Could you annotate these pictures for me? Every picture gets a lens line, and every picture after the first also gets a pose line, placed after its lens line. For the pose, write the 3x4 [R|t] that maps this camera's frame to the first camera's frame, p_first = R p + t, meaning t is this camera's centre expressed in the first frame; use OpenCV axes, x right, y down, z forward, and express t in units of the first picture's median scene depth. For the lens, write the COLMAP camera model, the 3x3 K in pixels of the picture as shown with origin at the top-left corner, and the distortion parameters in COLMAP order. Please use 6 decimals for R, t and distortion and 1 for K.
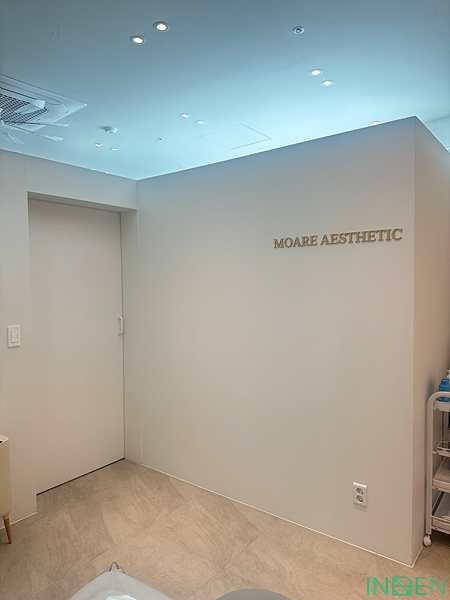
lens RADIAL K [[423.3, 0, 224.9], [0, 423.3, 298.8], [0, 0, 1]] dist [-0.003147, -0.000916]
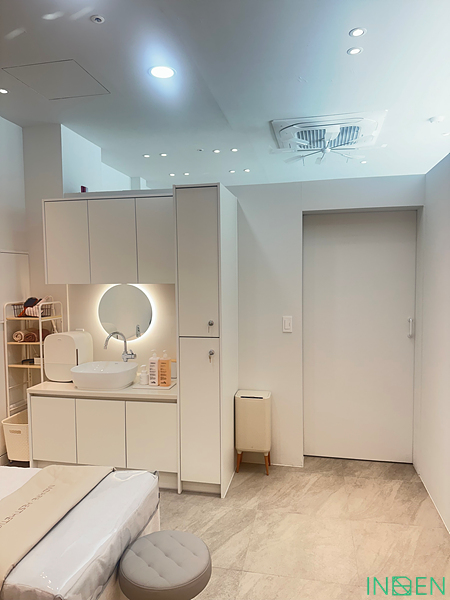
lens RADIAL K [[423.3, 0, 226.7], [0, 423.3, 301.1], [0, 0, 1]] dist [-0.003147, -0.000916]
pose [[0.451871, 0.060565, -0.890025, 0.550113], [-0.035706, 0.998121, 0.049793, -0.039045], [0.891369, 0.009280, 0.453184, 0.235411]]
